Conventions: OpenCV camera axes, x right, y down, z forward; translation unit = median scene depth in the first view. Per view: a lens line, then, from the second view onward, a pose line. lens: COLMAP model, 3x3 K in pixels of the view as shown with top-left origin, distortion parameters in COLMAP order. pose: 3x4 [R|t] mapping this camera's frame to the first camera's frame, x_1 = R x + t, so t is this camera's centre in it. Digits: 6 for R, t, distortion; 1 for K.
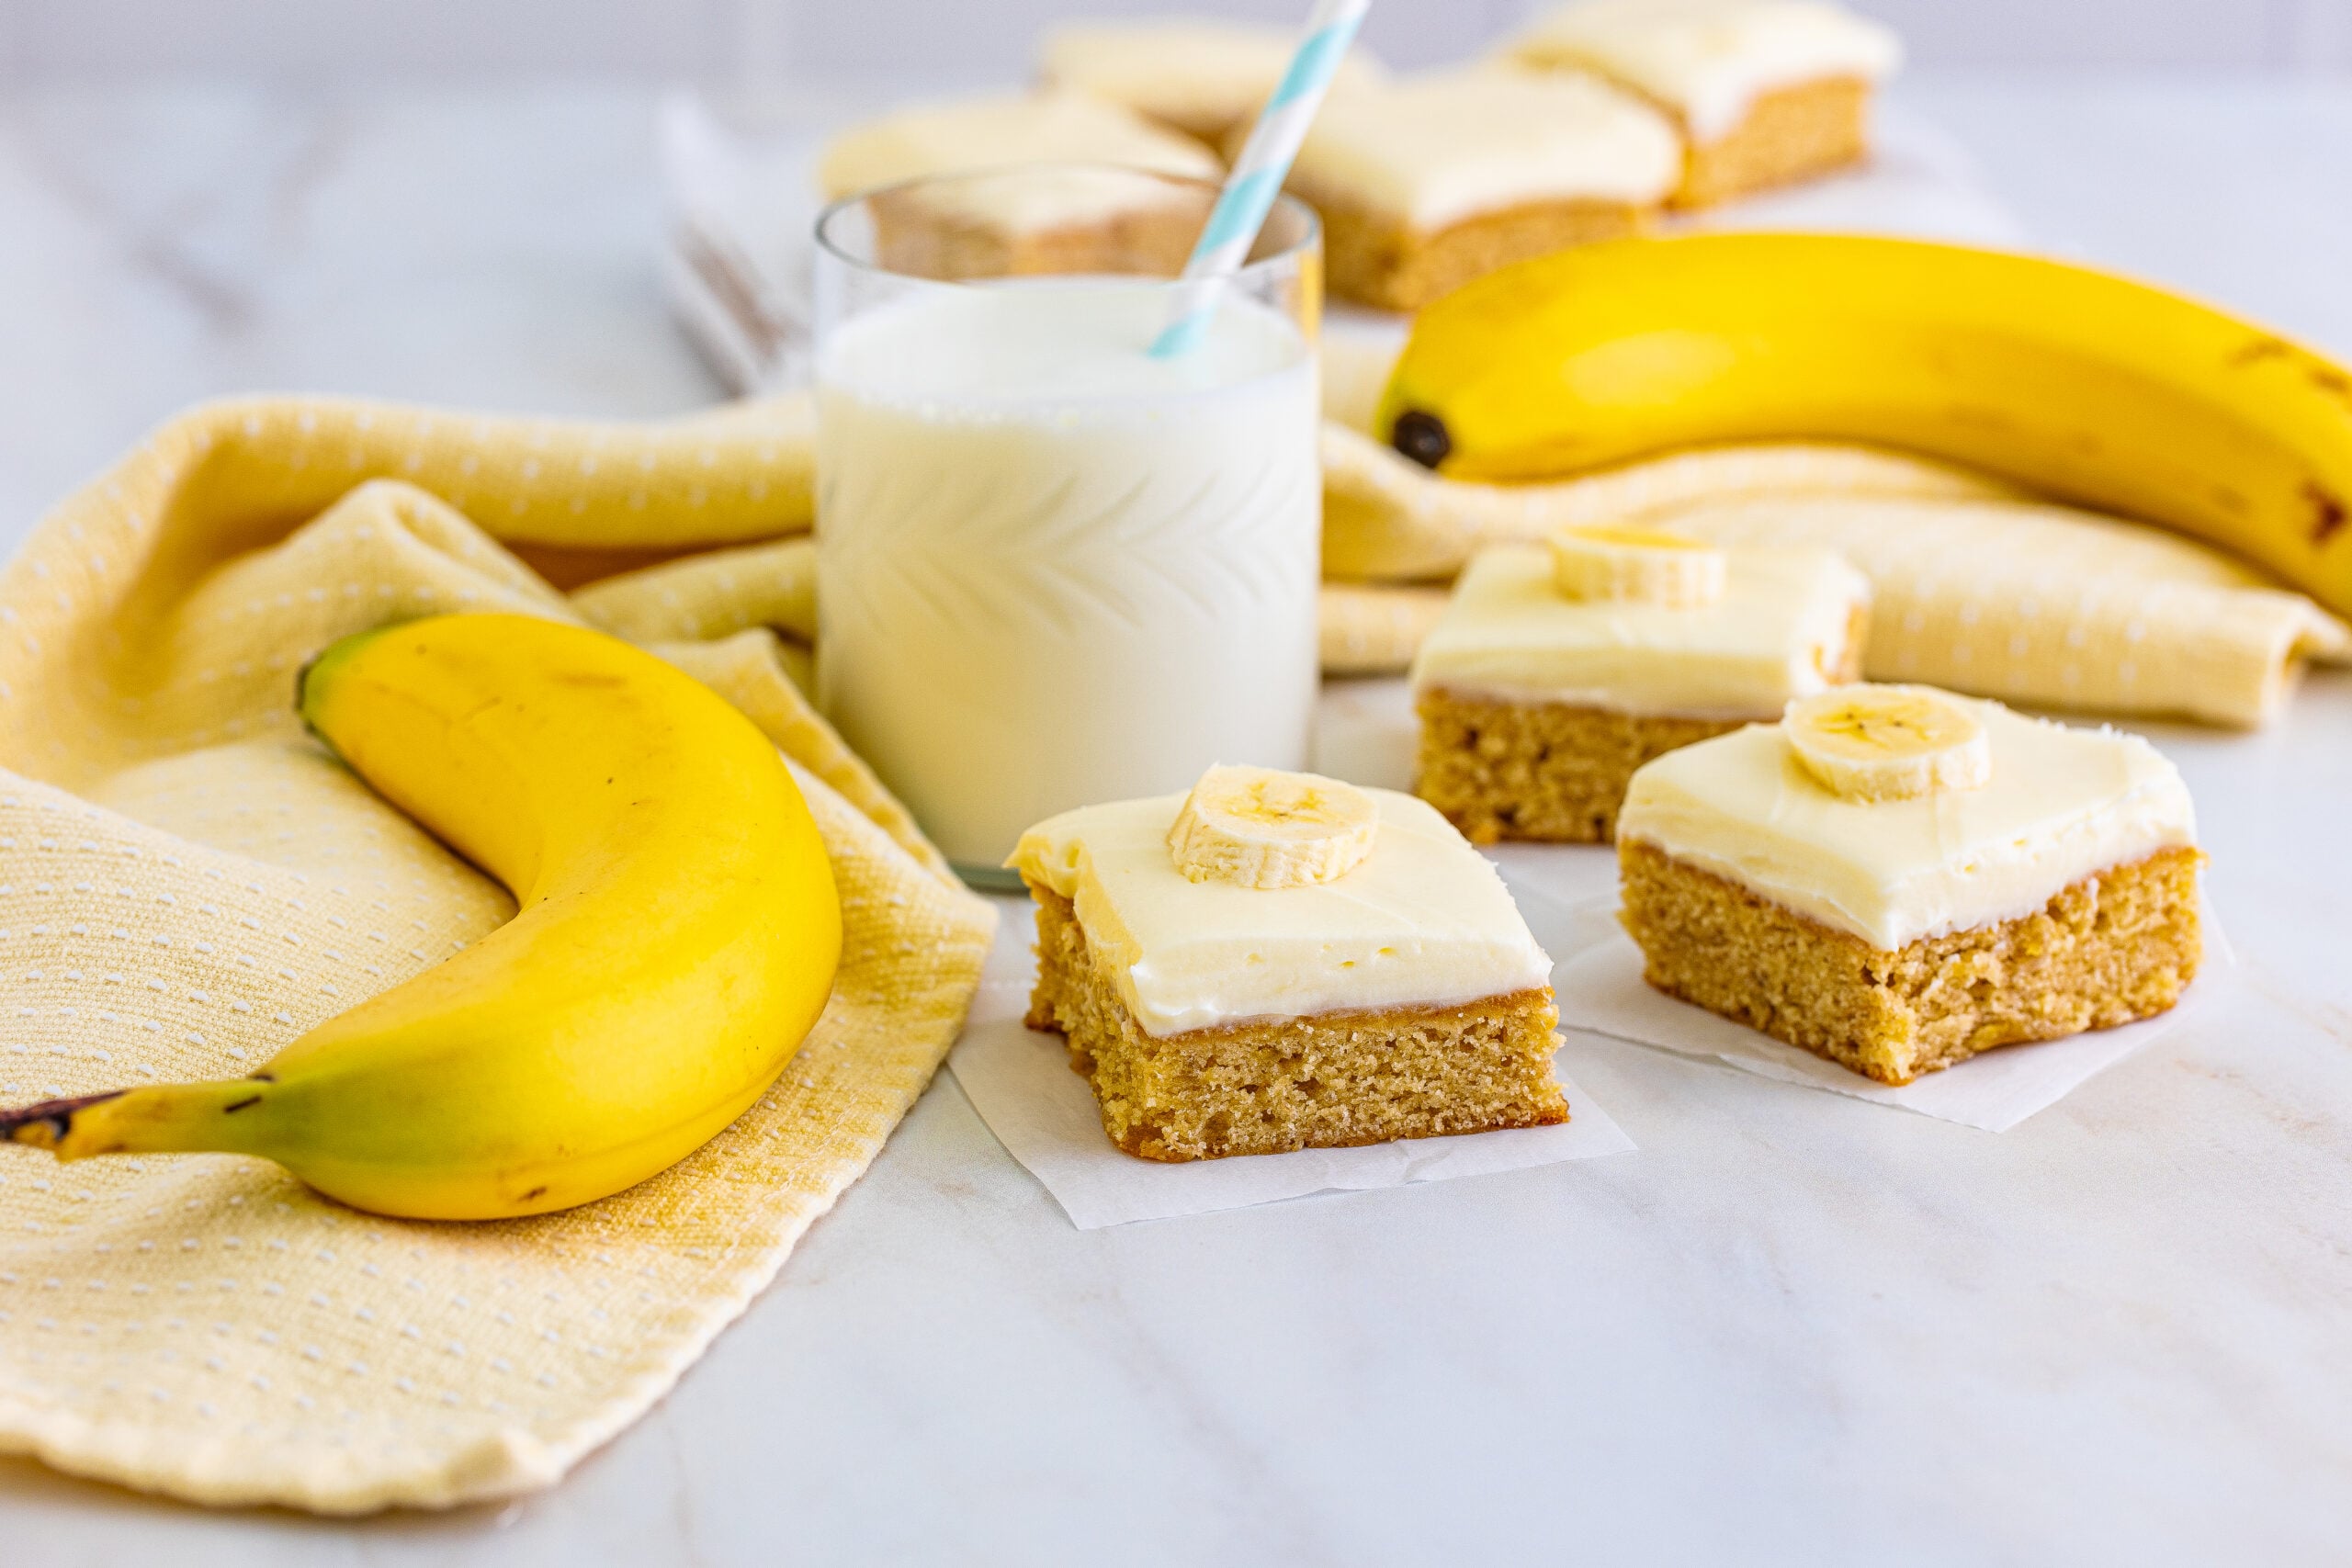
lens RADIAL K [[8431.3, 0, 1176.0], [0, 8431.3, 784.0], [0, 0, 1]] dist [-0.052066, -1.340218]
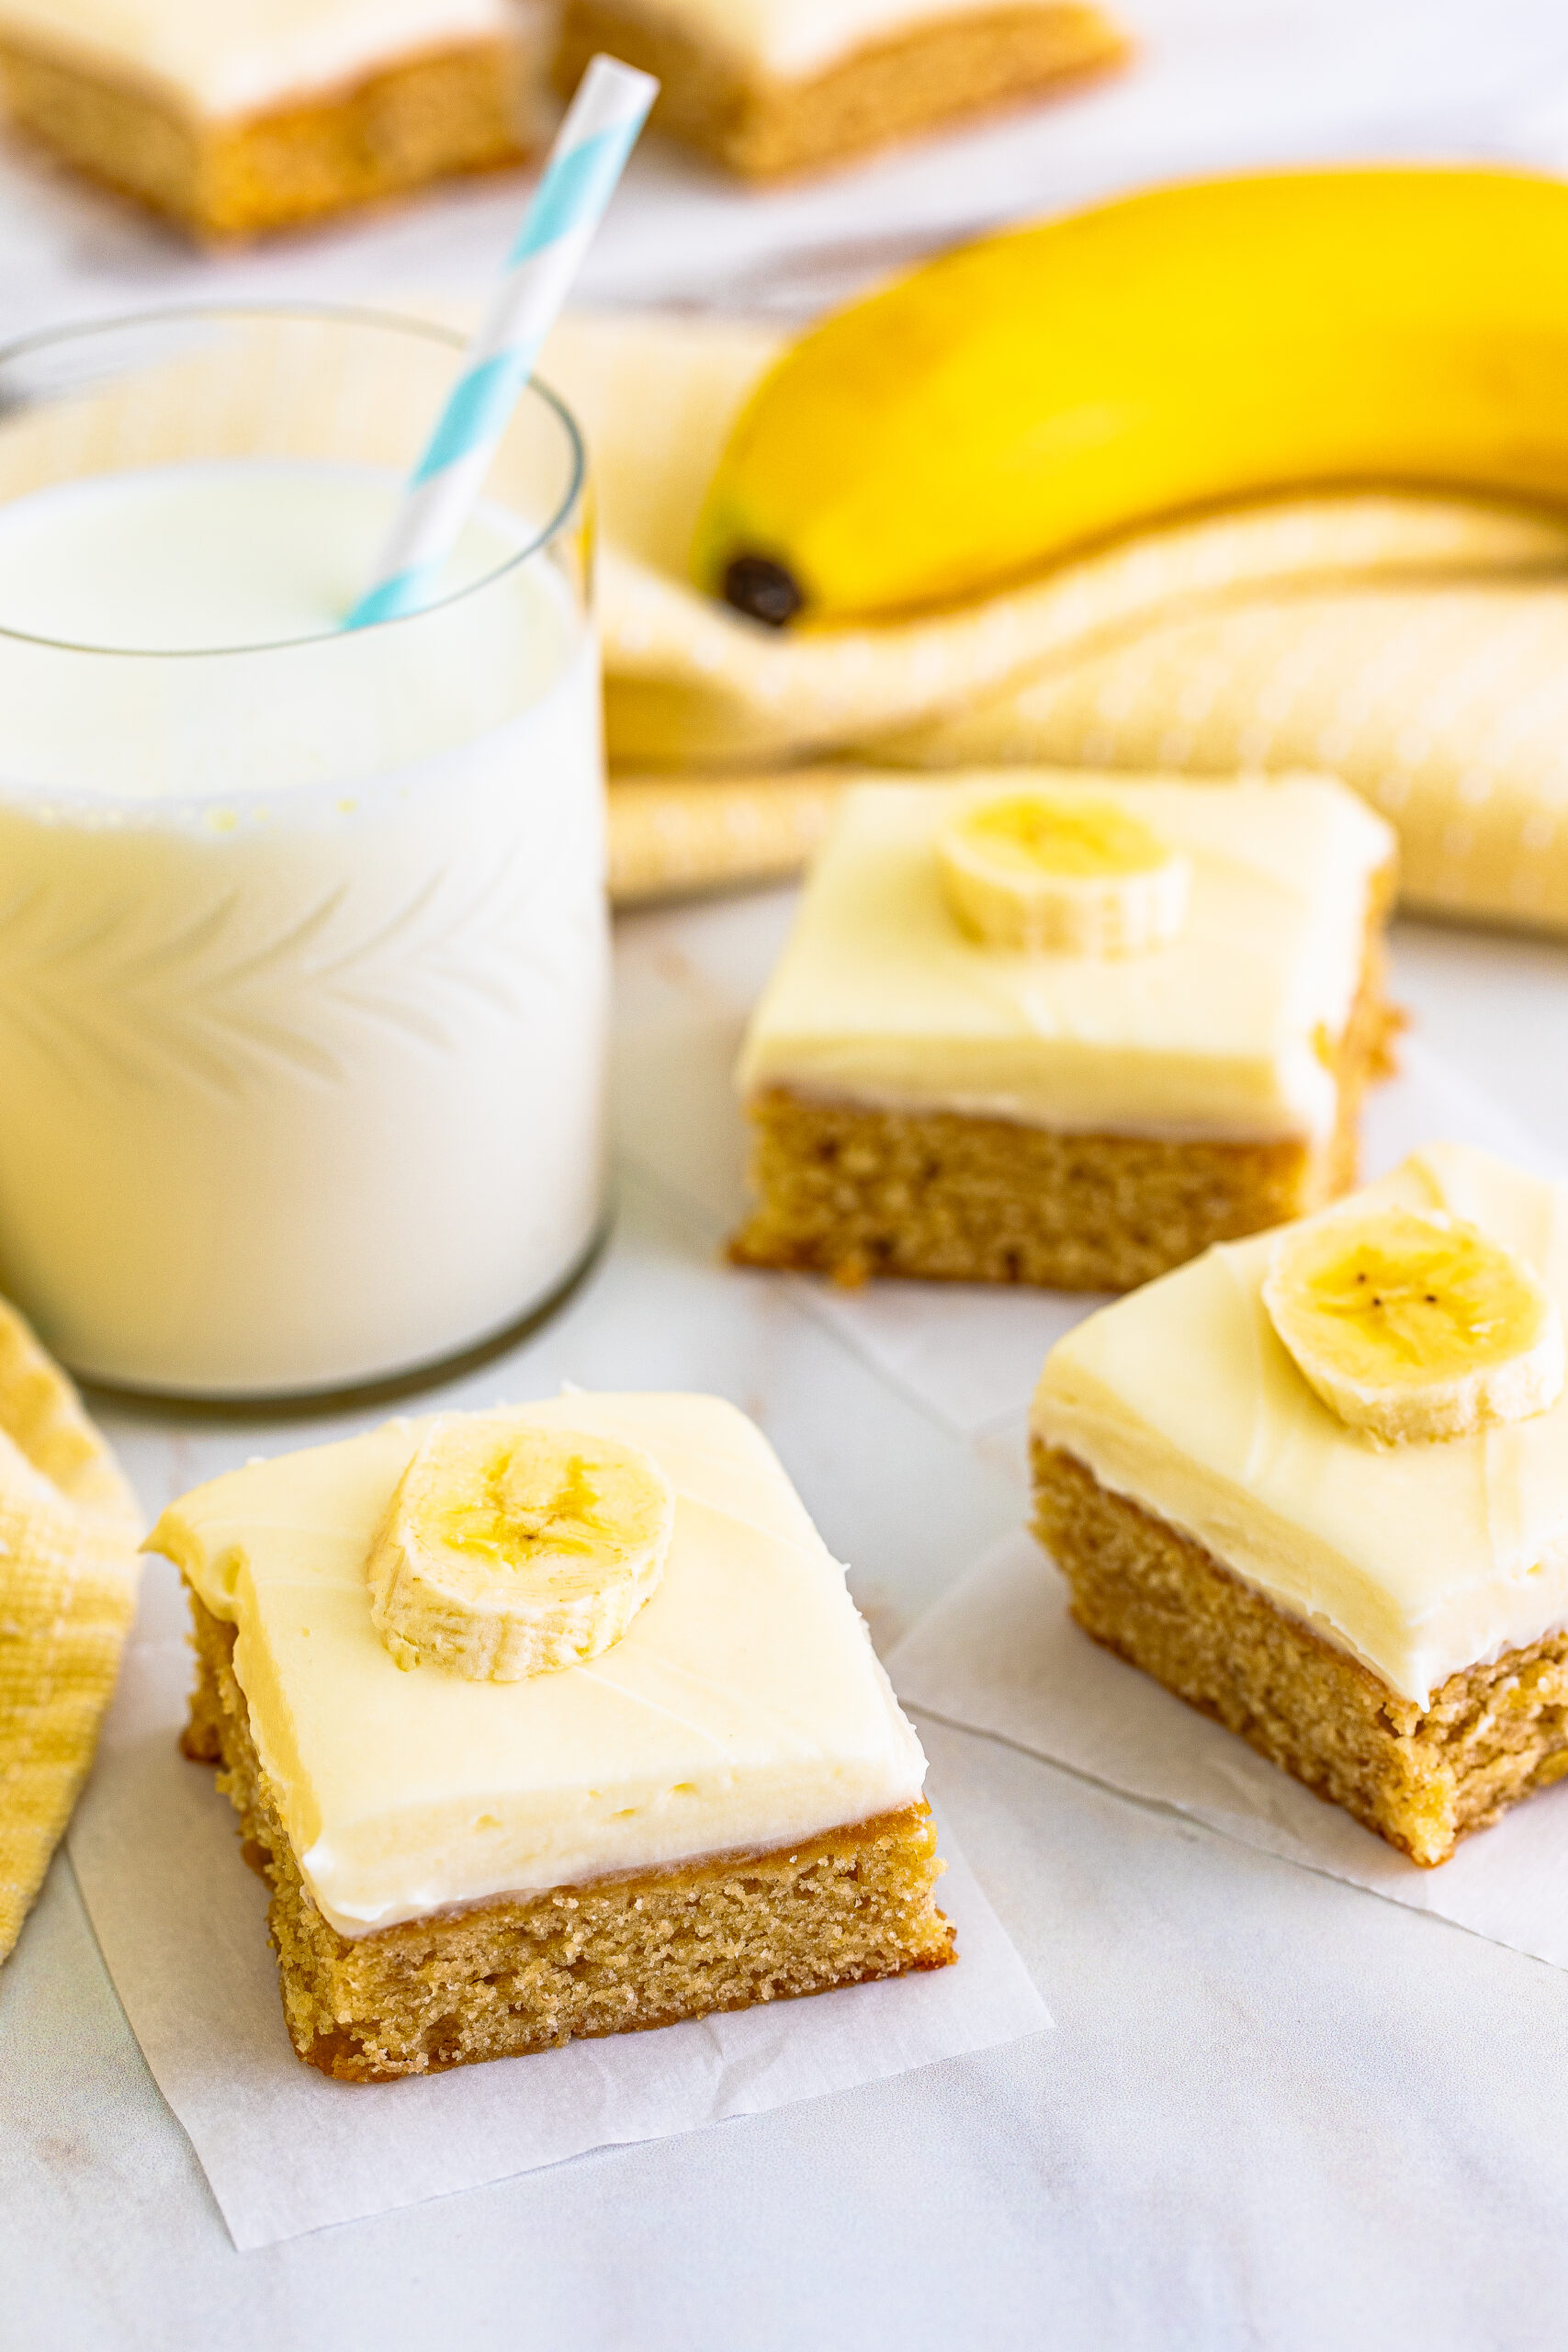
lens RADIAL K [[8431.3, 0, 784.0], [0, 8431.3, 1176.0], [0, 0, 1]] dist [-0.052066, -1.340218]
pose [[0.999730, -0.023206, 0.001395, 0.032948], [0.022077, 0.966487, 0.255764, -0.199826], [-0.007283, -0.255664, 0.966738, 0.345473]]
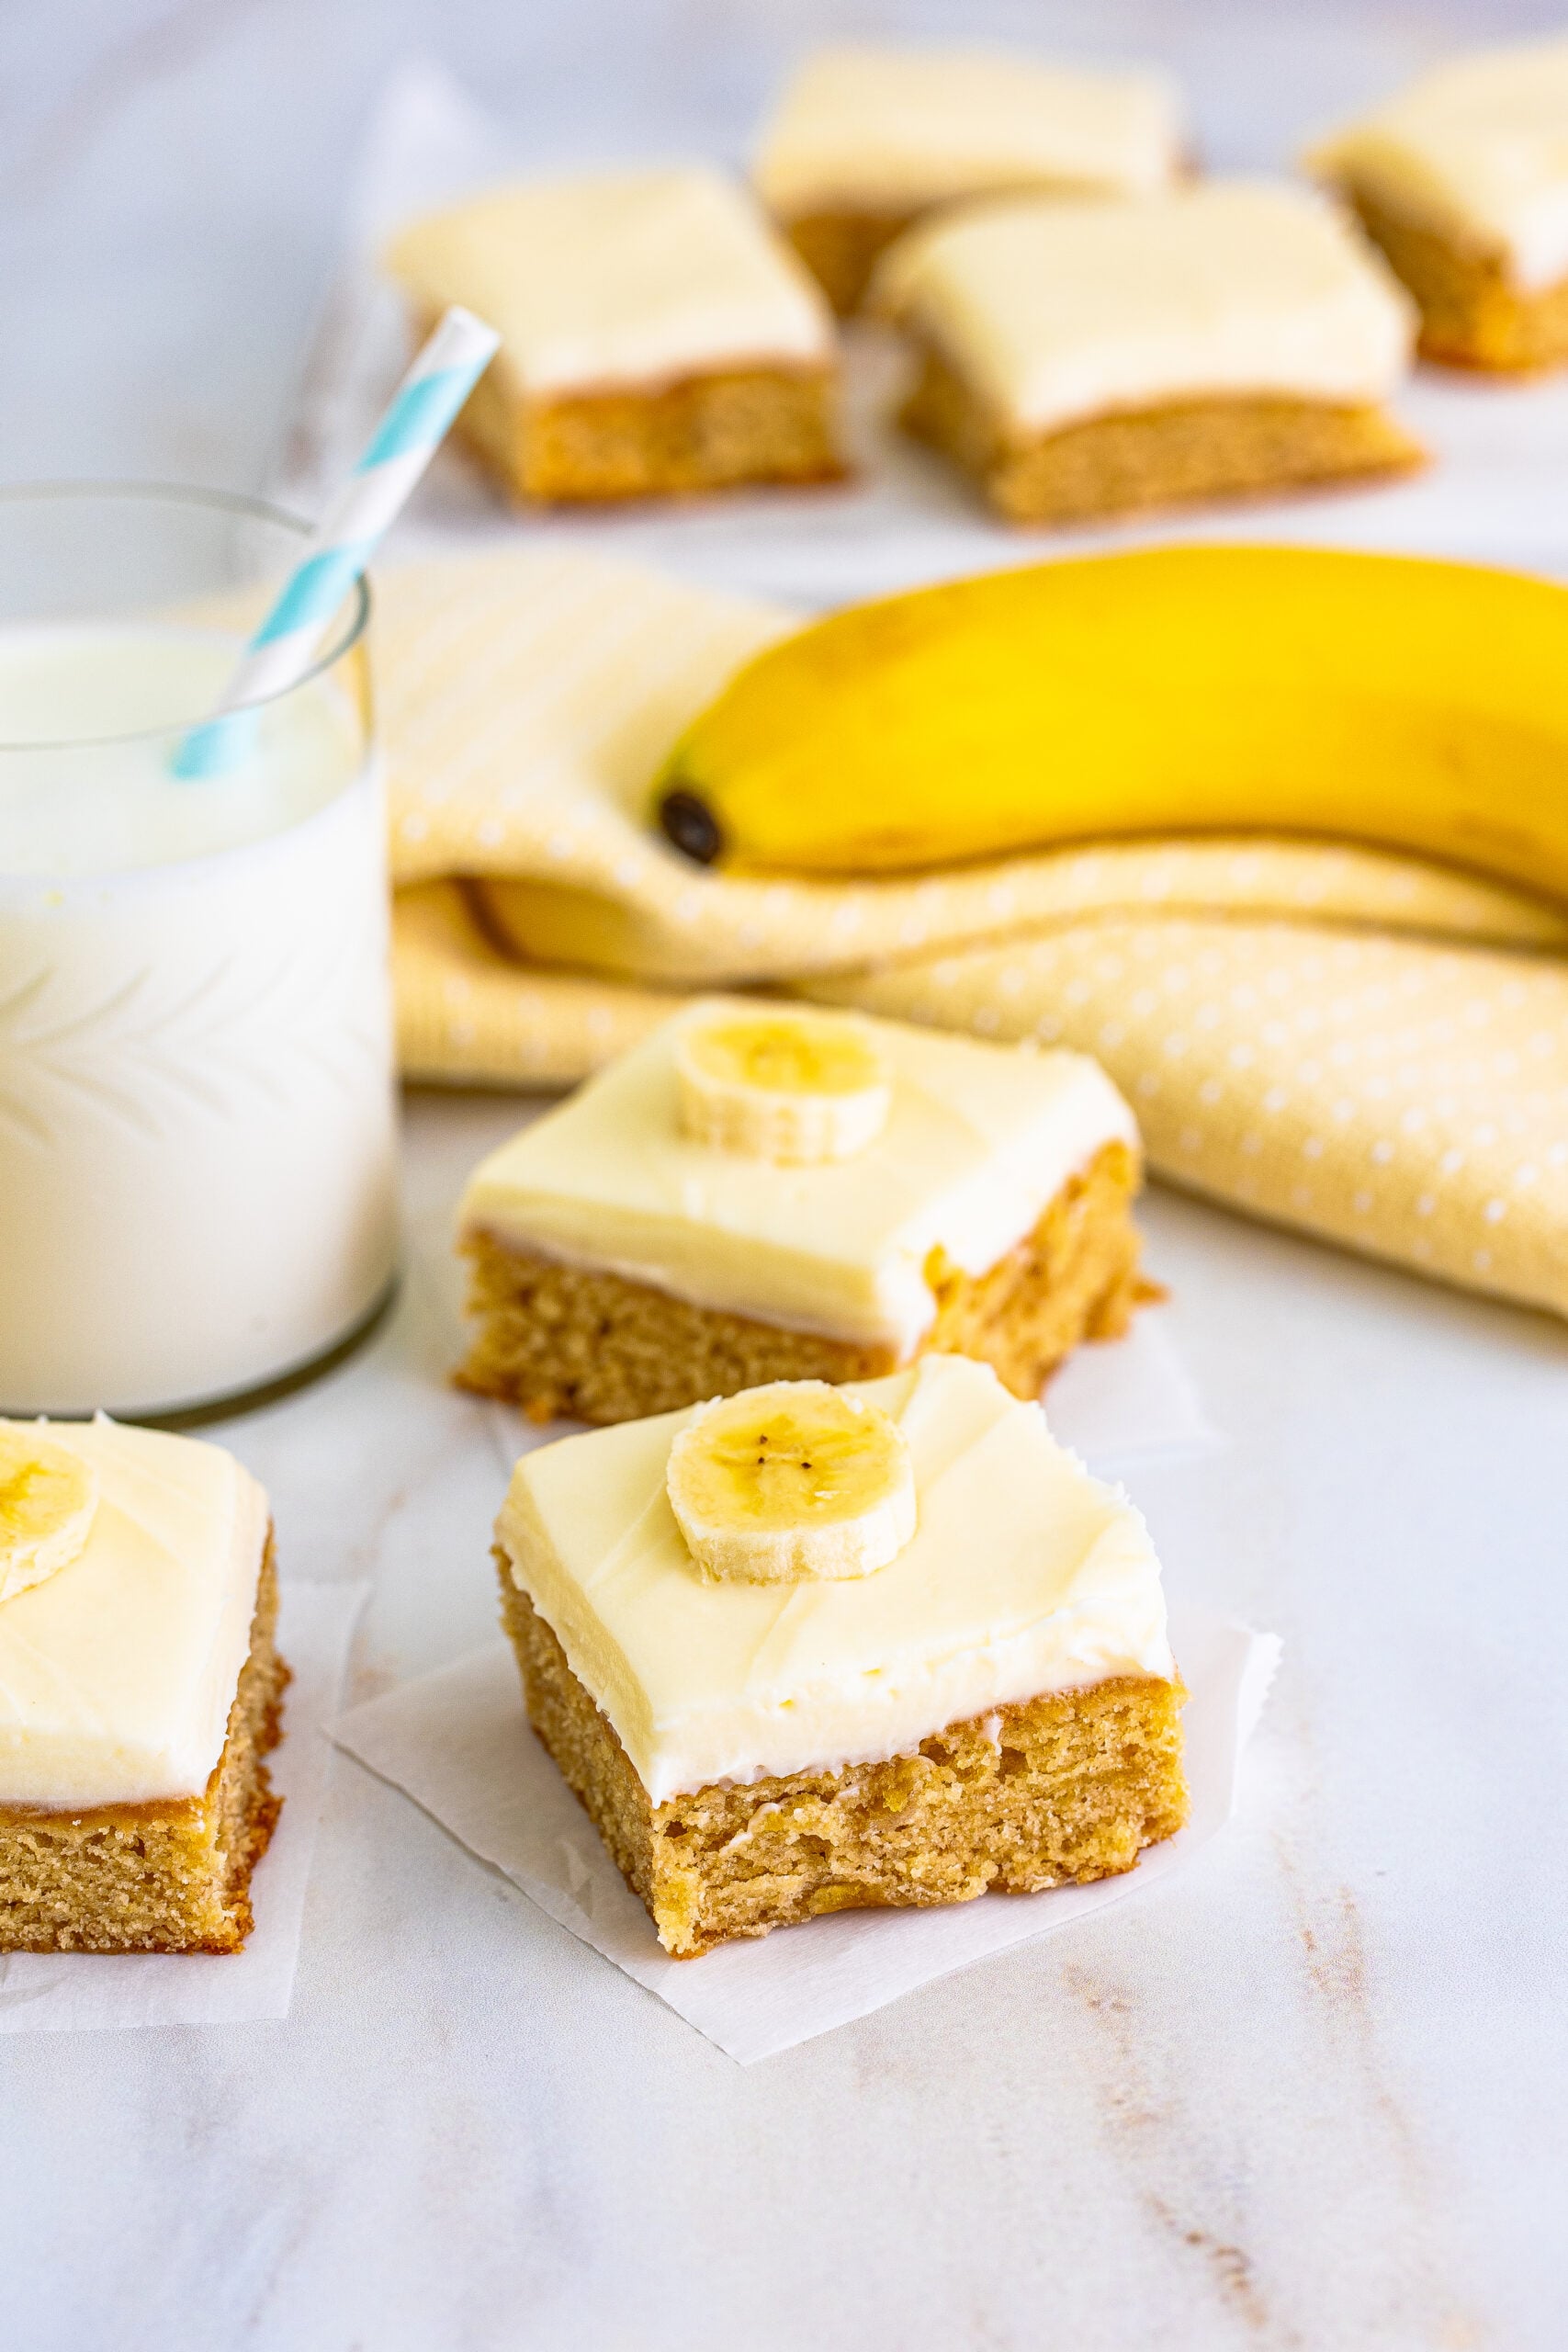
lens RADIAL K [[8431.3, 0, 784.0], [0, 8431.3, 1176.0], [0, 0, 1]] dist [-0.052066, -1.340218]
pose [[0.944918, 0.138545, -0.296539, 0.317078], [-0.081939, 0.977276, 0.195493, -0.188373], [0.316885, -0.160427, 0.934798, 0.291993]]
